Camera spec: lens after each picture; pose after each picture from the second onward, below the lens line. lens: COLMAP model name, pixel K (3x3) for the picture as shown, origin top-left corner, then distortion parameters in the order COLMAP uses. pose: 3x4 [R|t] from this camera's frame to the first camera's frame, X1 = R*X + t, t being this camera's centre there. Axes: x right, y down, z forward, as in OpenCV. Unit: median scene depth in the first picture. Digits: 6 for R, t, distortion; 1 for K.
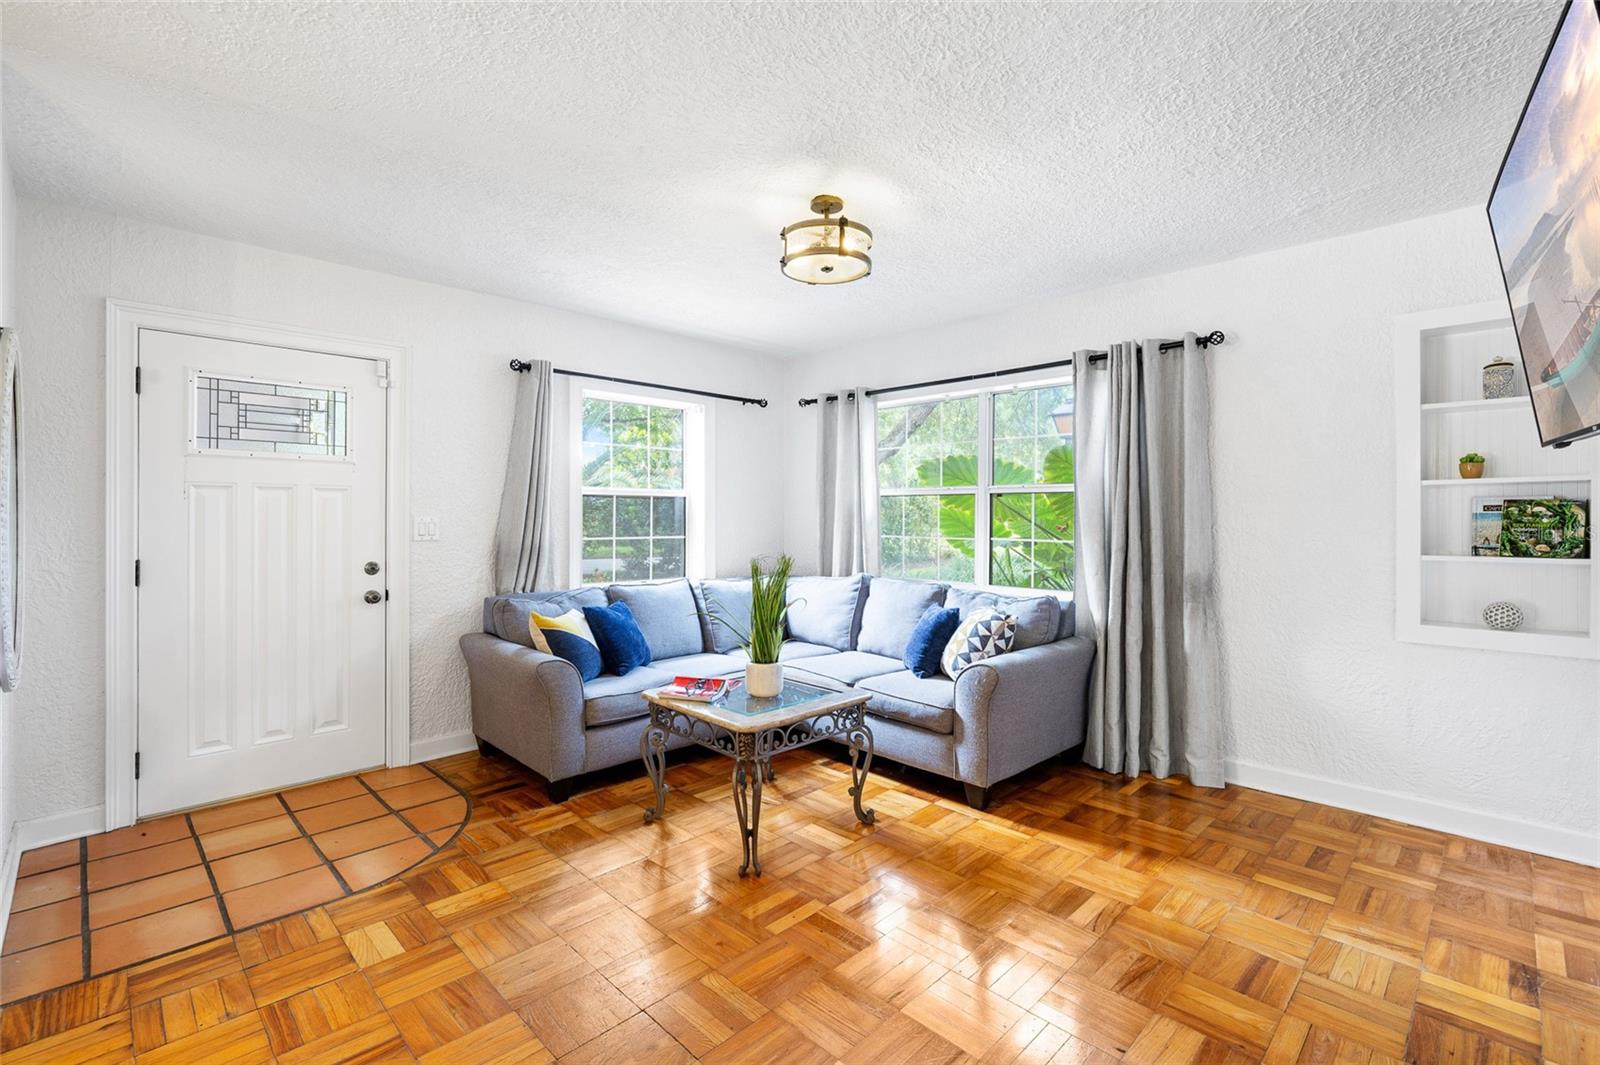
lens RADIAL K [[721.8, 0, 798.6], [0, 721.8, 521.5], [0, 0, 1]] dist [-0.012188, -0.000770]
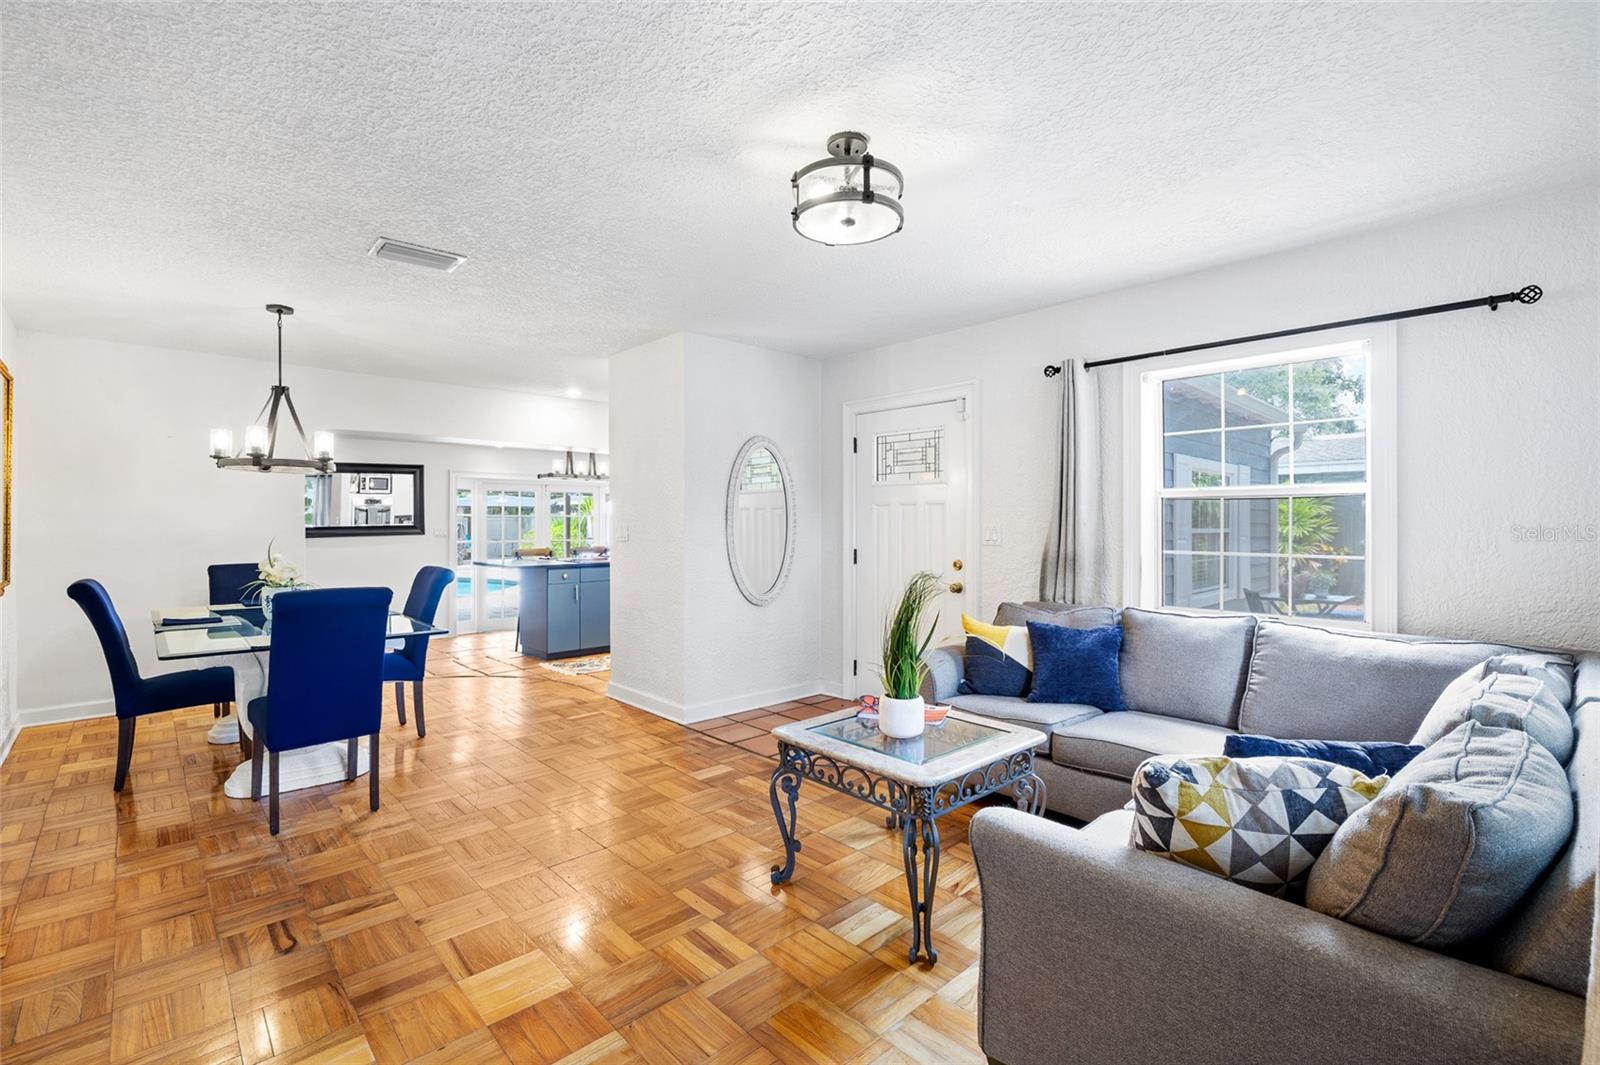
lens RADIAL K [[721.8, 0, 798.6], [0, 721.8, 521.5], [0, 0, 1]] dist [-0.012188, -0.000770]
pose [[-0.050183, -0.000727, -0.998740, 0.798978], [-0.005359, 0.999986, -0.000459, -0.010919], [0.998726, 0.005329, -0.050186, 0.911630]]
